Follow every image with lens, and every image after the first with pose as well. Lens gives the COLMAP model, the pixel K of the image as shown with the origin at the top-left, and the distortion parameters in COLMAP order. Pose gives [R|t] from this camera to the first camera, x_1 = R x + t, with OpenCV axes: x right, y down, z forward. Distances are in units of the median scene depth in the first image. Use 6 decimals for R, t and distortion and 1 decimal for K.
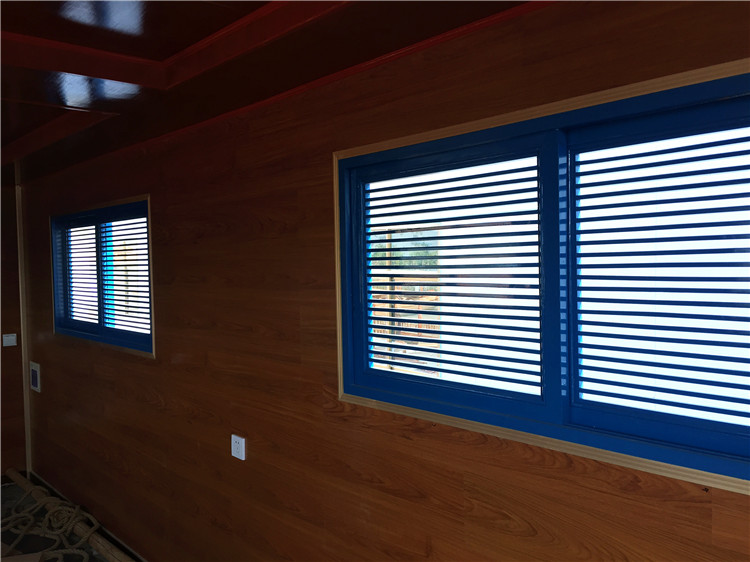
lens RADIAL K [[642.2, 0, 375.0], [0, 642.2, 281.0], [0, 0, 1]] dist [0.090255, -0.129342]
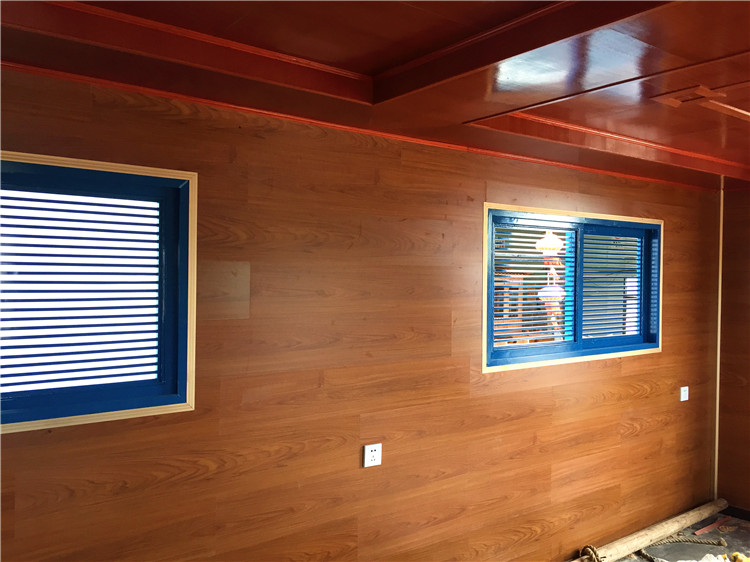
lens RADIAL K [[642.2, 0, 375.0], [0, 642.2, 281.0], [0, 0, 1]] dist [0.090255, -0.129342]
pose [[0.072394, 0.011328, 0.997312, -0.967200], [0.011674, 0.999857, -0.012204, -0.004135], [-0.997308, 0.012526, 0.072251, 0.725705]]
